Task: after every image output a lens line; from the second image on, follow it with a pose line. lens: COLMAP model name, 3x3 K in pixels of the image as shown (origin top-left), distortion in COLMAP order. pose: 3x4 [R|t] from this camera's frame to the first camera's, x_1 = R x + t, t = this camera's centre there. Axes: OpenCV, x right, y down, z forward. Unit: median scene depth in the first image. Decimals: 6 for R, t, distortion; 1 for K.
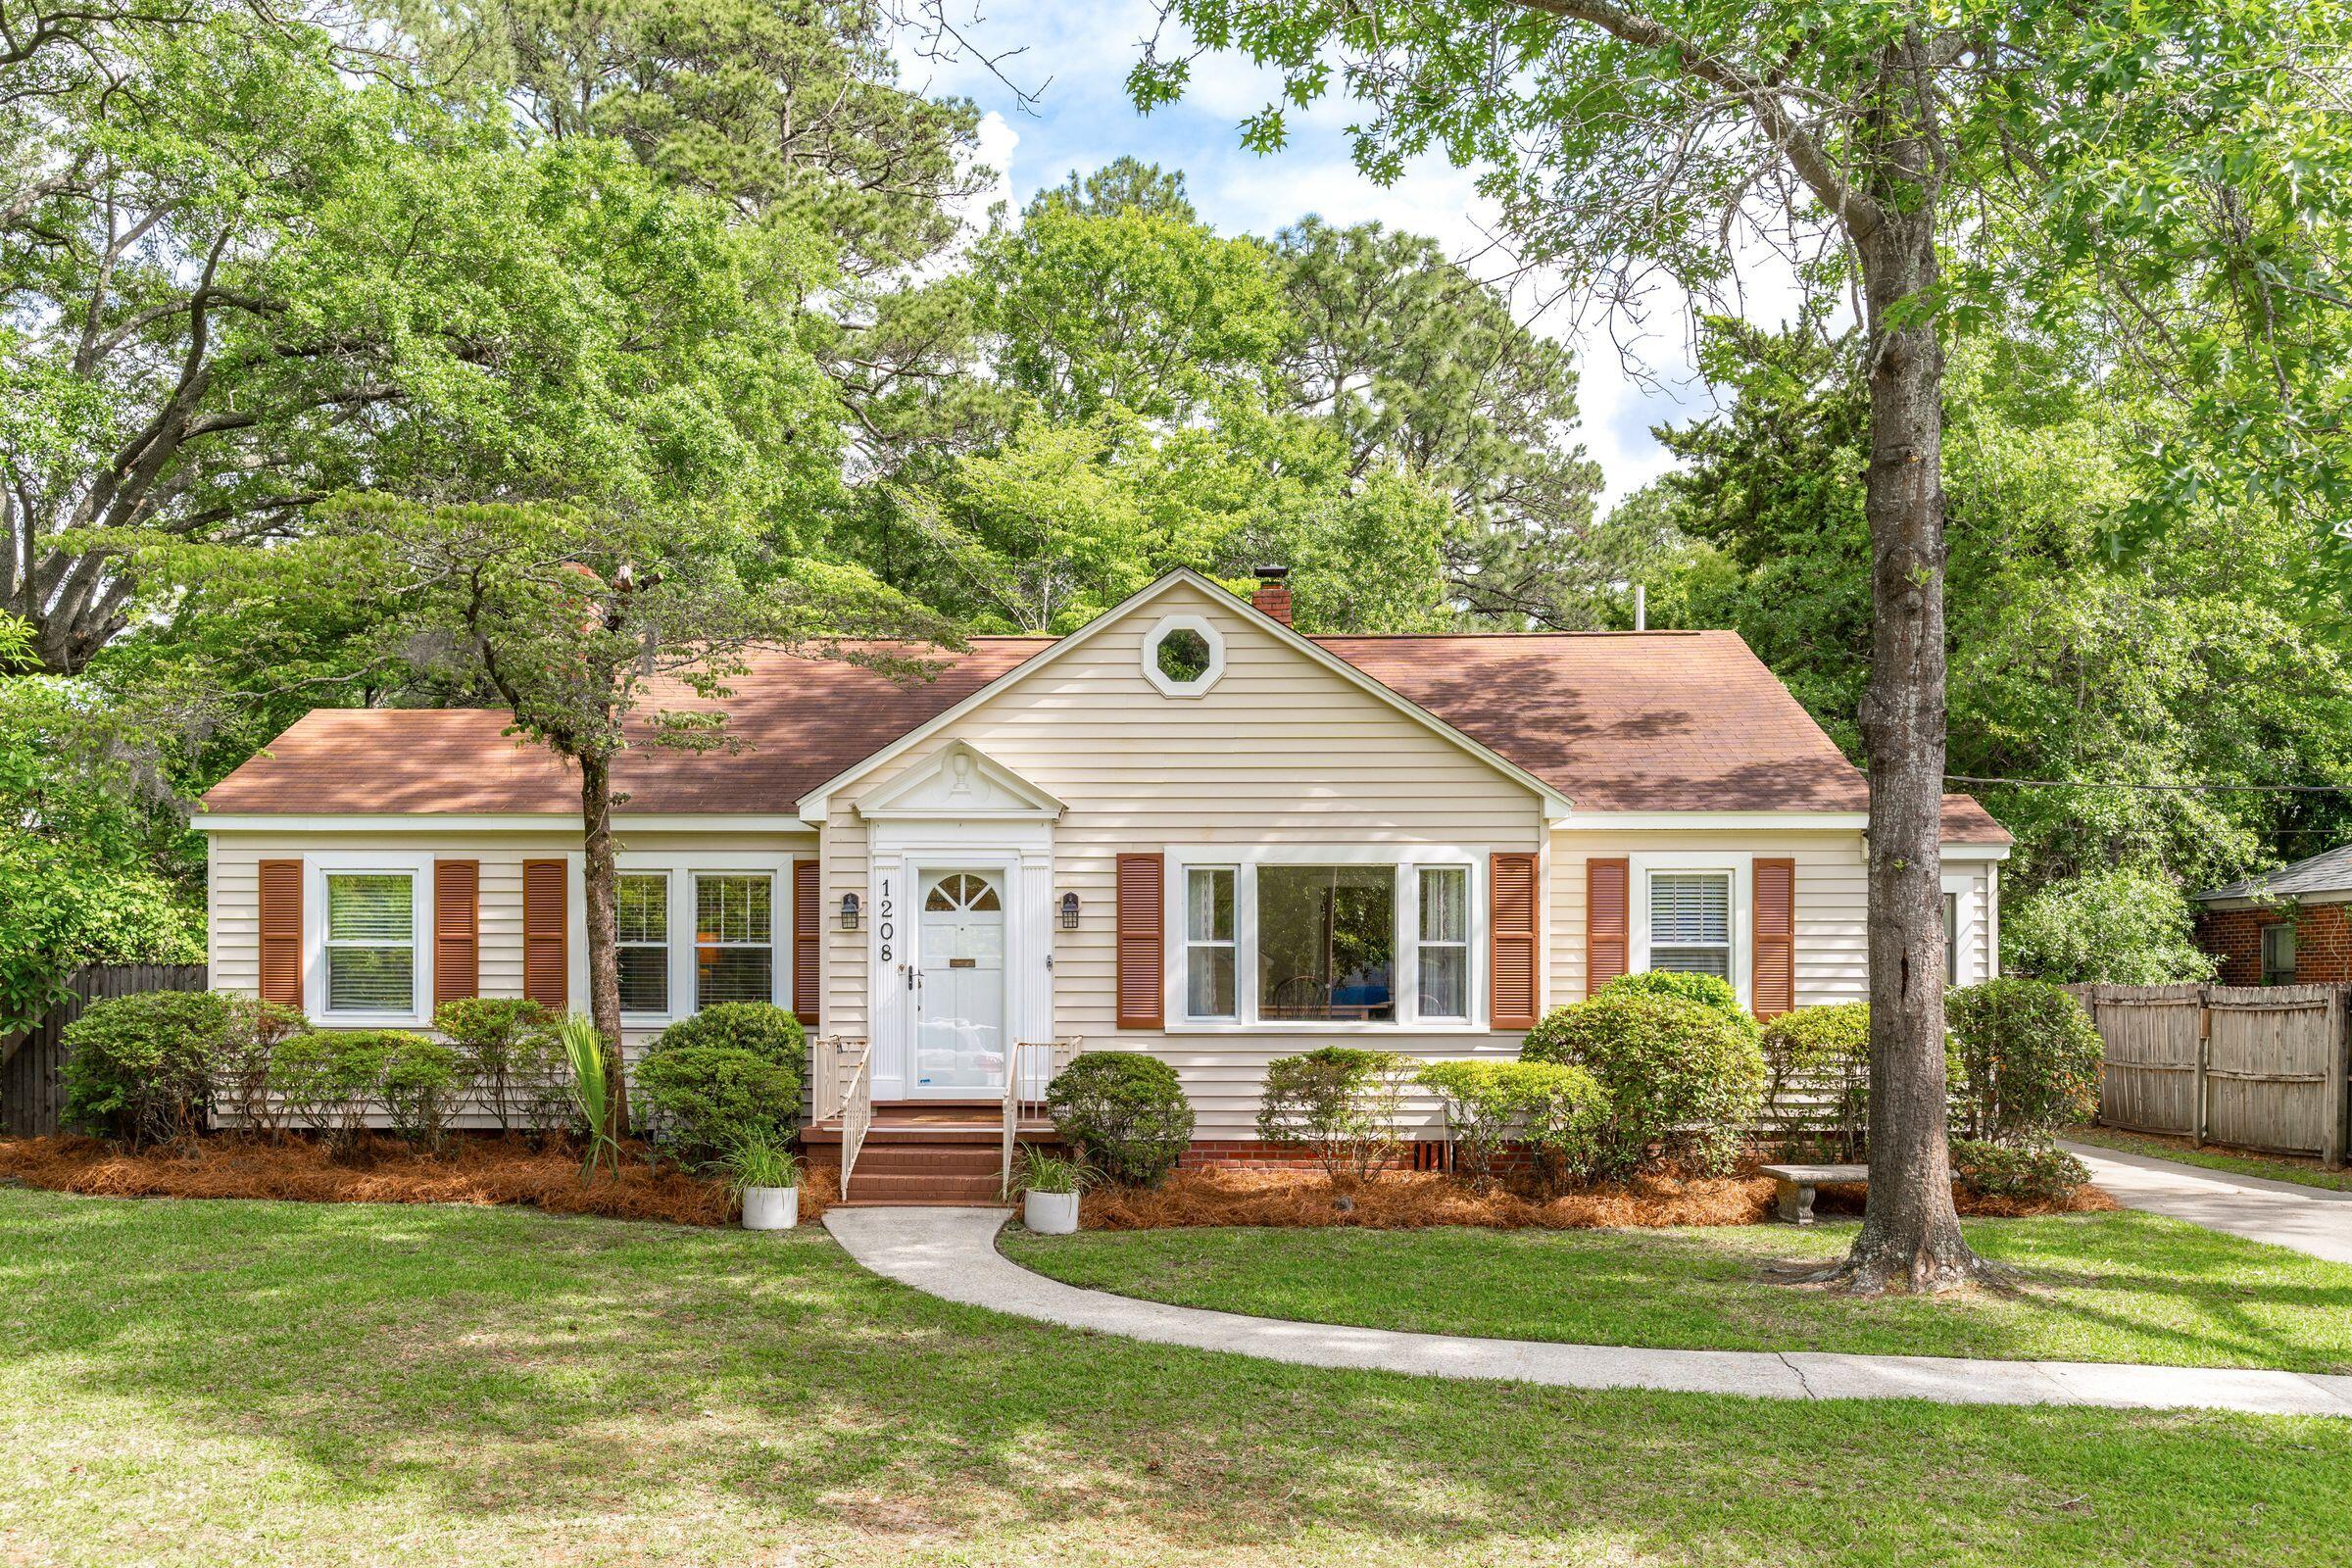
lens RADIAL K [[1280.3, 0, 1176.1], [0, 1280.3, 884.7], [0, 0, 1]] dist [-0.003275, -0.000174]
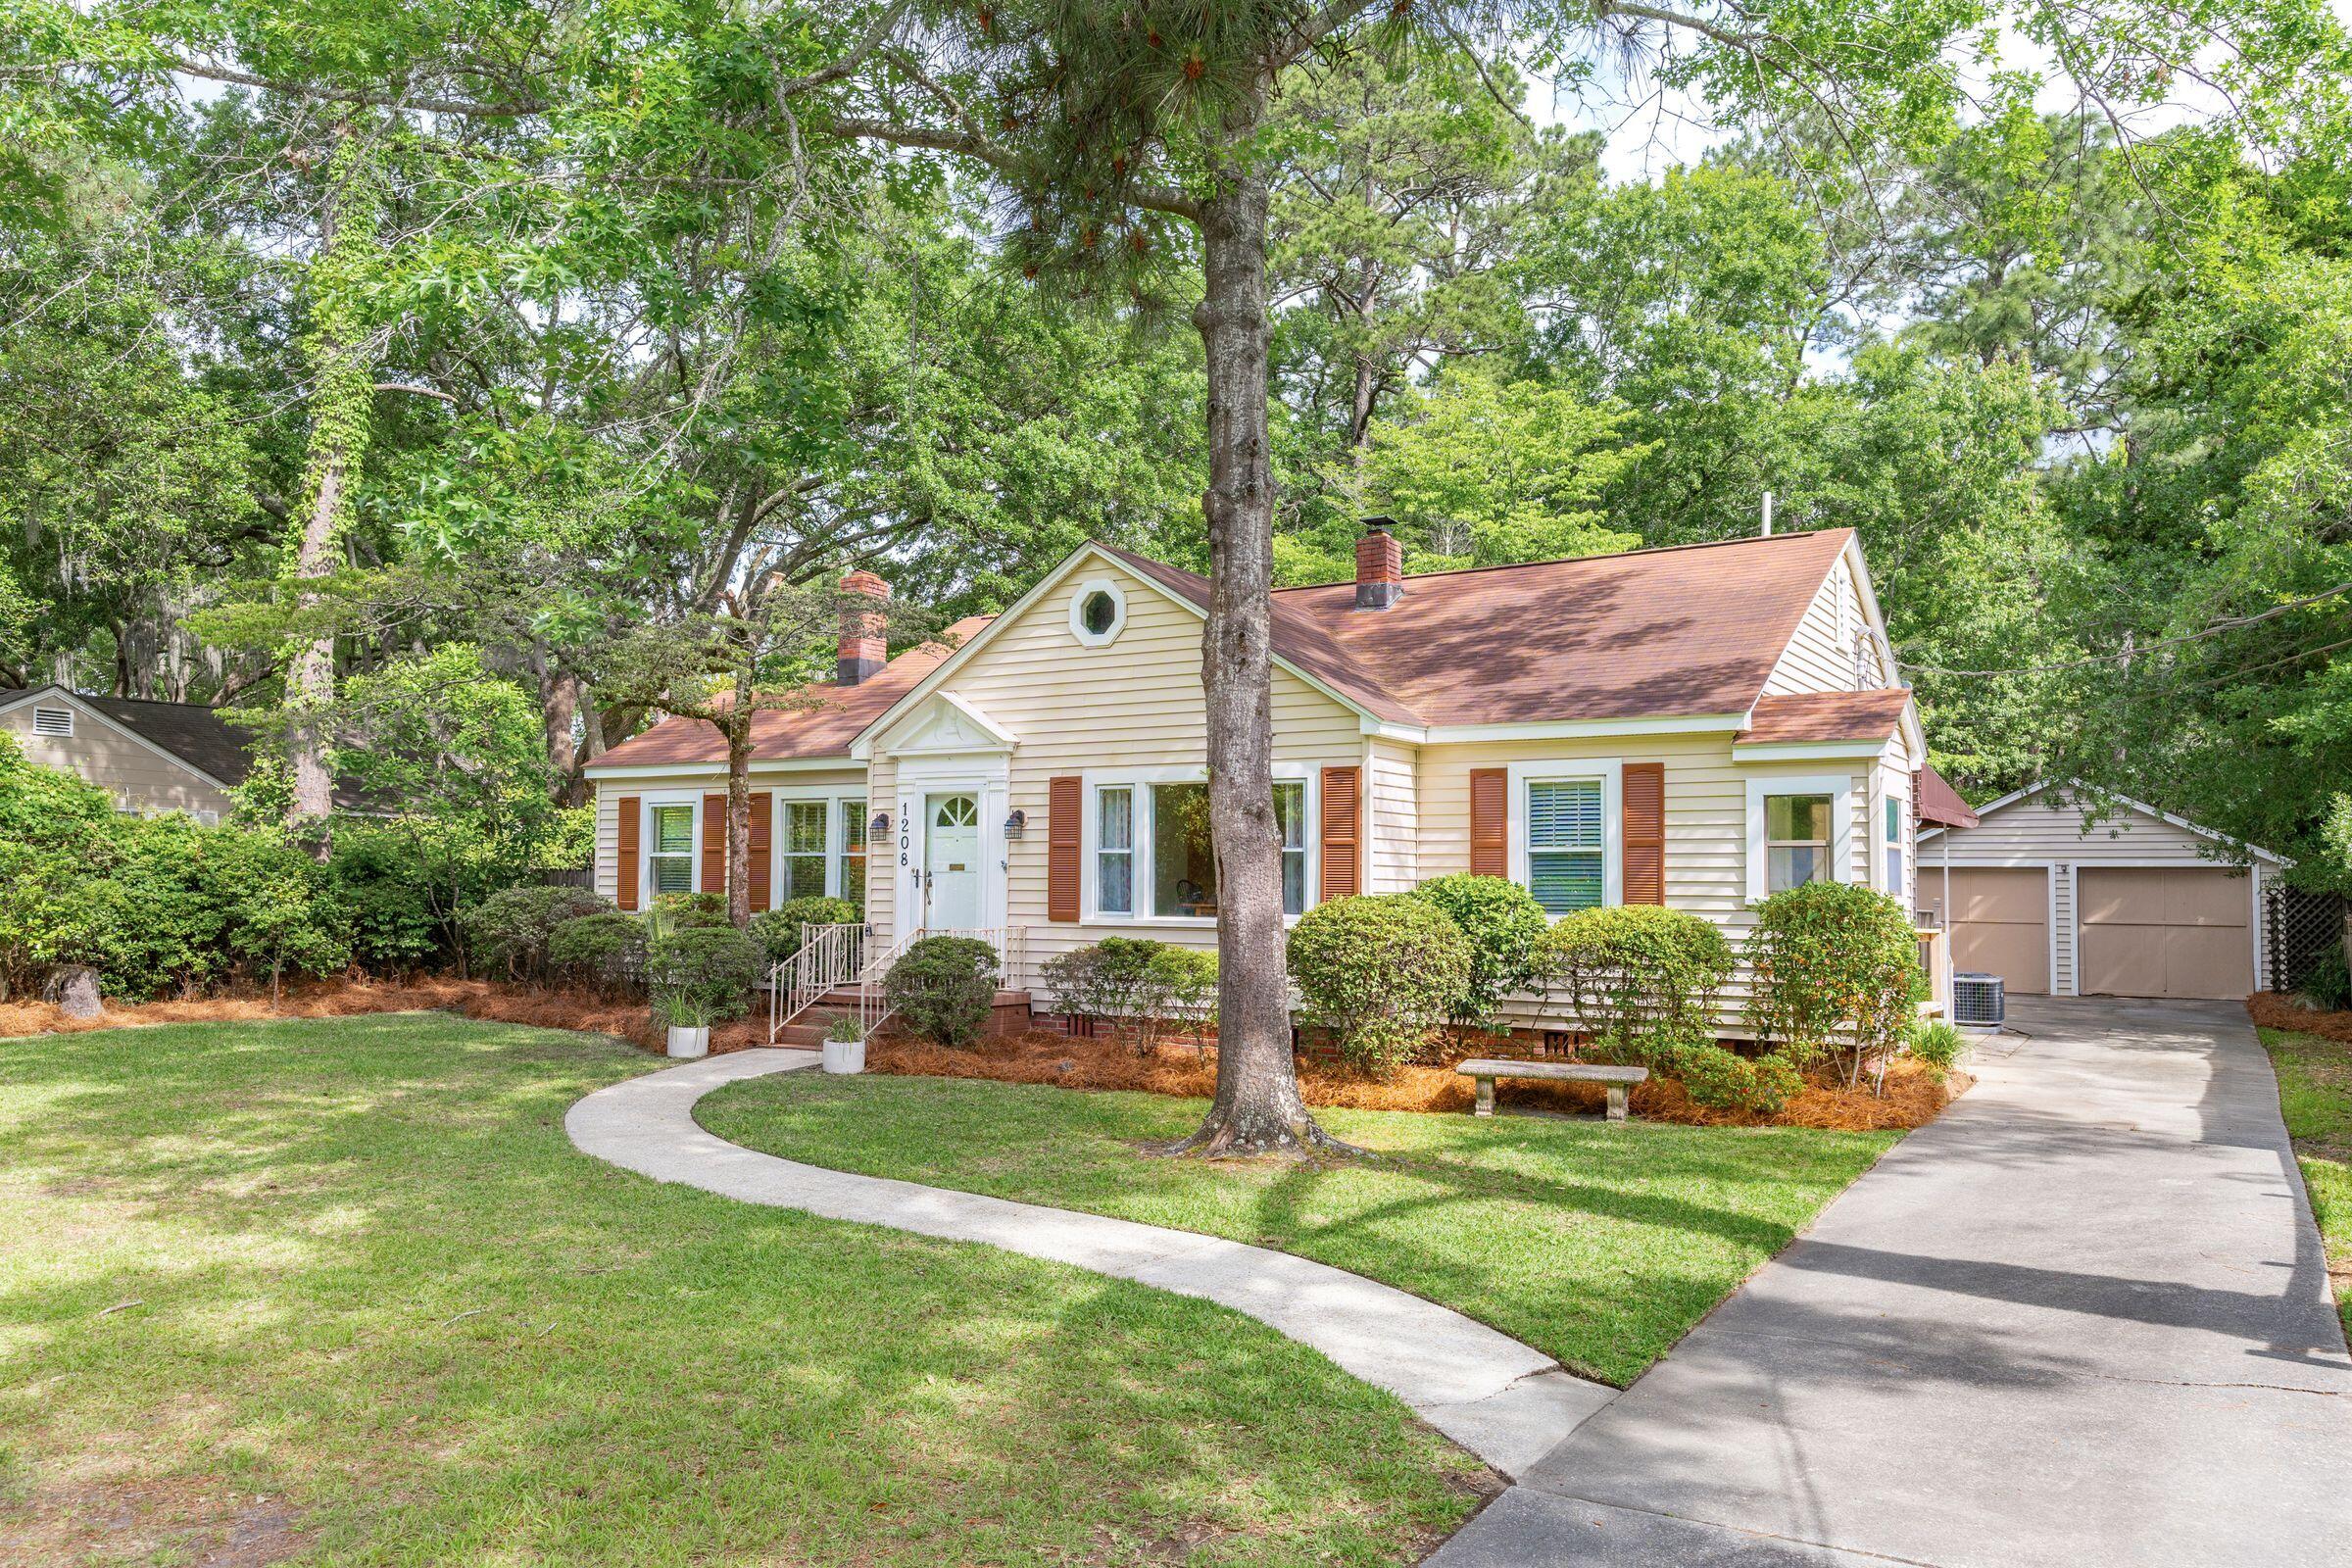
lens RADIAL K [[1111.8, 0, 1152.7], [0, 1111.8, 764.6], [0, 0, 1]] dist [-0.001669, 0.000023]
pose [[0.932887, -0.032980, -0.358656, 0.419719], [0.020280, 0.999029, -0.039117, 0.006774], [0.359597, 0.029218, 0.932650, 0.037683]]
